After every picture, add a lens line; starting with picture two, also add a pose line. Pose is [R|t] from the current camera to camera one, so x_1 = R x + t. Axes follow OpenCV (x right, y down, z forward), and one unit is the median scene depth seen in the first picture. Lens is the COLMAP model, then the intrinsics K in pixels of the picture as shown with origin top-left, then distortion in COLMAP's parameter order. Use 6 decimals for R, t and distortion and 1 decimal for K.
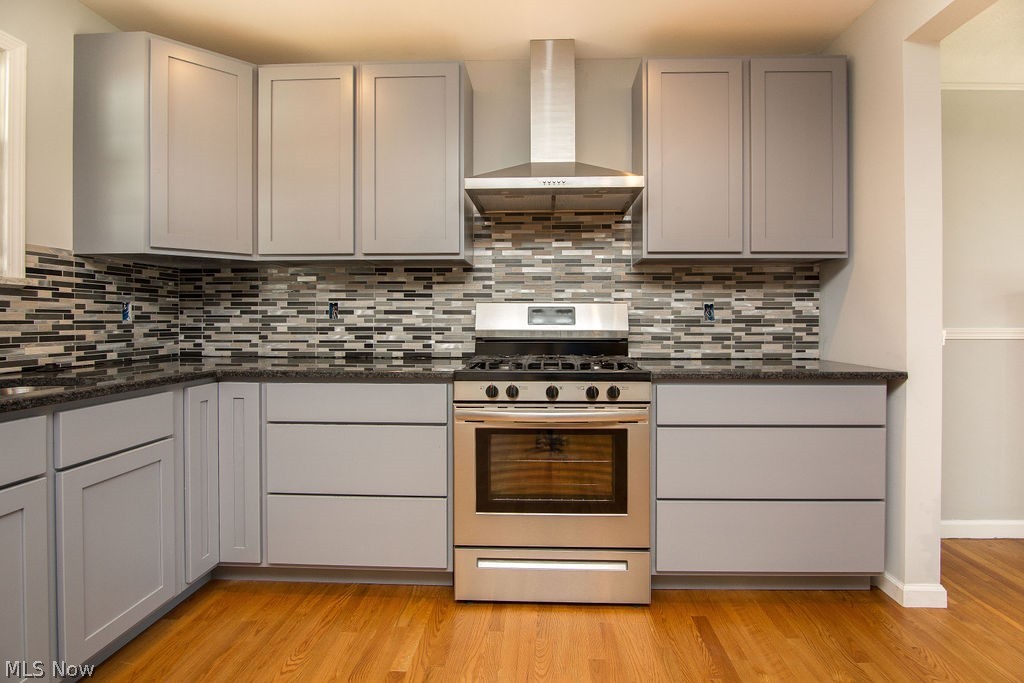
lens RADIAL K [[514.7, 0, 541.2], [0, 514.7, 322.6], [0, 0, 1]] dist [-0.018277, -0.000947]
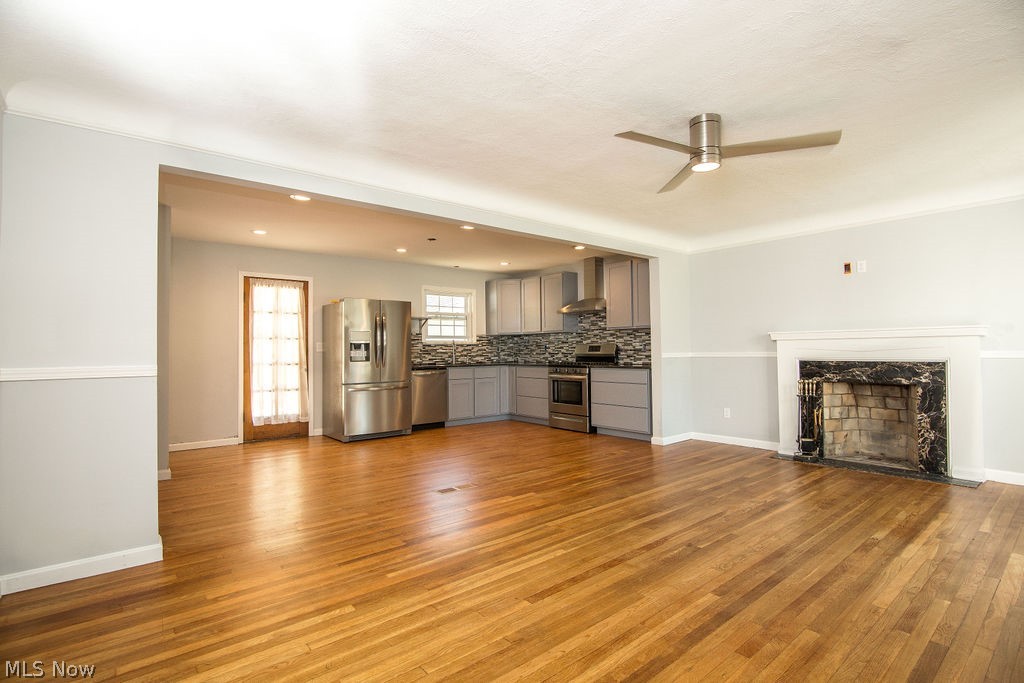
lens RADIAL K [[476.2, 0, 515.9], [0, 476.2, 332.9], [0, 0, 1]] dist [-0.018006, 0.000504]
pose [[0.669063, -0.033953, -0.742430, 1.744973], [0.007340, 0.999209, -0.039081, -0.001173], [0.743170, 0.020699, 0.668783, -1.166010]]
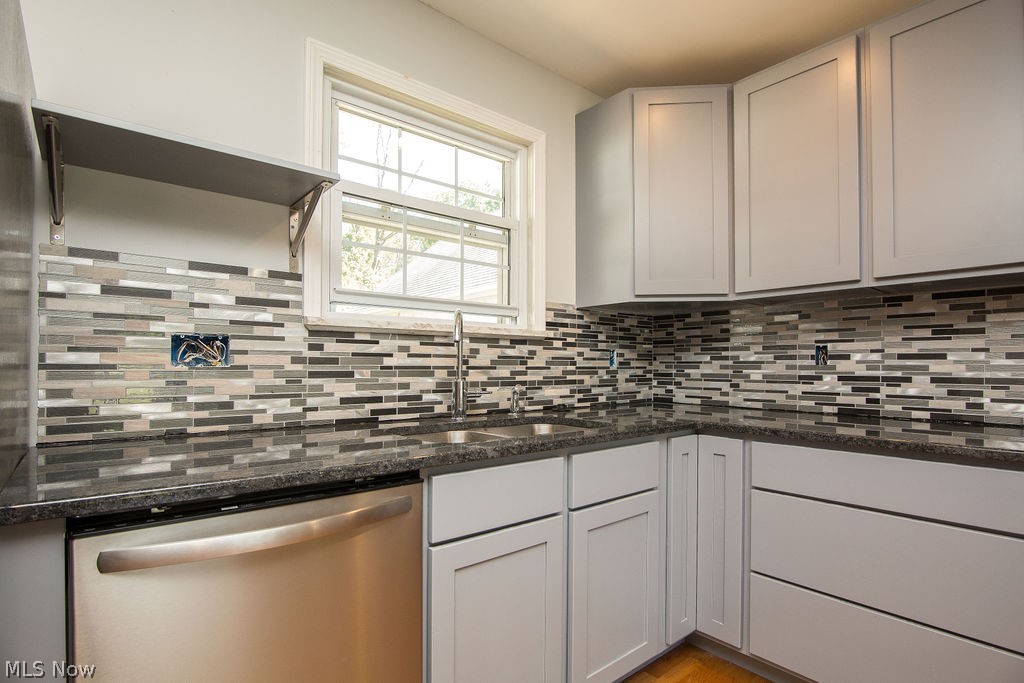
lens RADIAL K [[514.7, 0, 504.9], [0, 514.7, 361.6], [0, 0, 1]] dist [-0.018277, -0.000947]
pose [[0.650084, -0.003606, -0.759853, -0.123174], [-0.006135, 0.999931, -0.009994, -0.002379], [0.759837, 0.011158, 0.650018, 0.104932]]
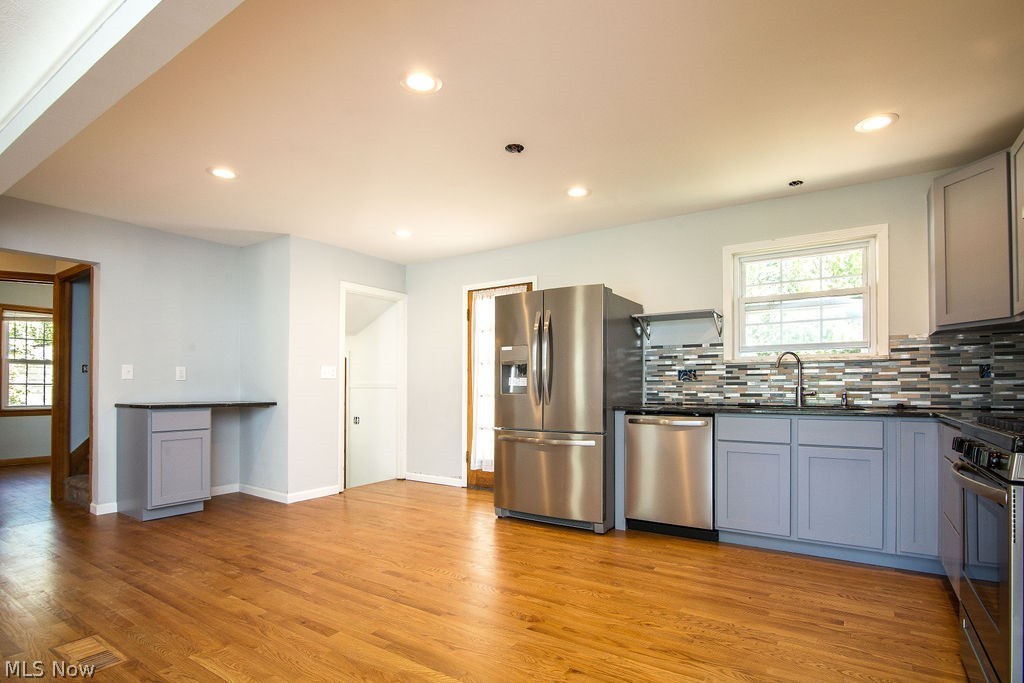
lens RADIAL K [[514.7, 0, 530.8], [0, 514.7, 375.5], [0, 0, 1]] dist [-0.018277, -0.000947]
pose [[-0.515062, -0.022607, -0.856855, 0.853289], [-0.002322, 0.999685, -0.024980, 0.023710], [0.857150, -0.010877, -0.514952, 0.616442]]
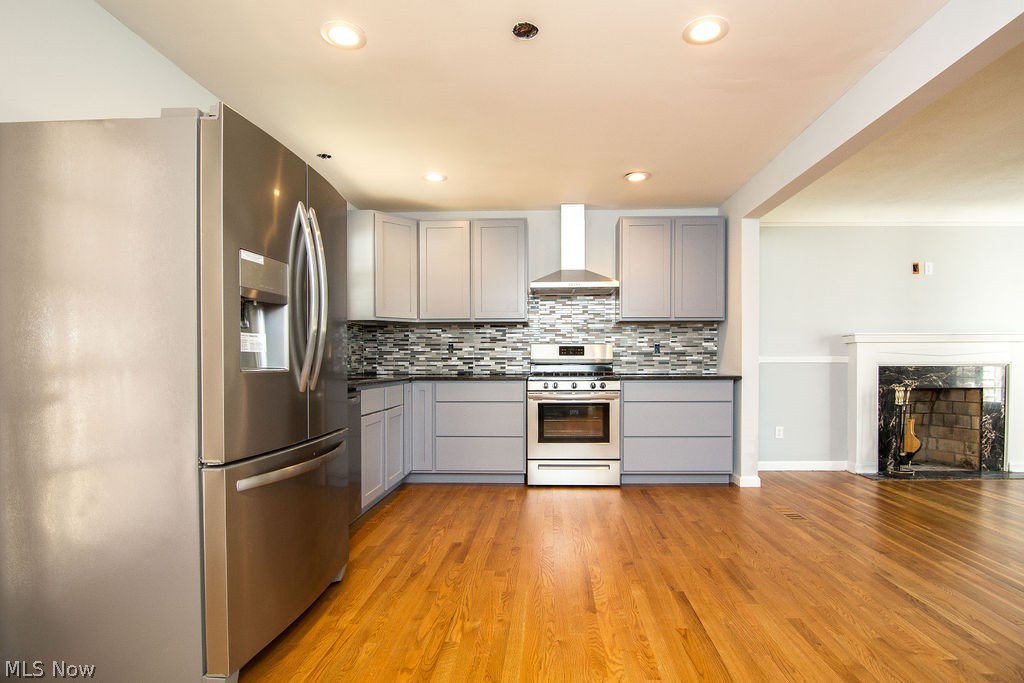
lens RADIAL K [[514.7, 0, 545.0], [0, 514.7, 366.4], [0, 0, 1]] dist [-0.018277, -0.000947]
pose [[0.999994, -0.002861, -0.002120, -0.071971], [0.002874, 0.999978, 0.005979, 0.031466], [0.002103, -0.005986, 0.999980, -0.855182]]
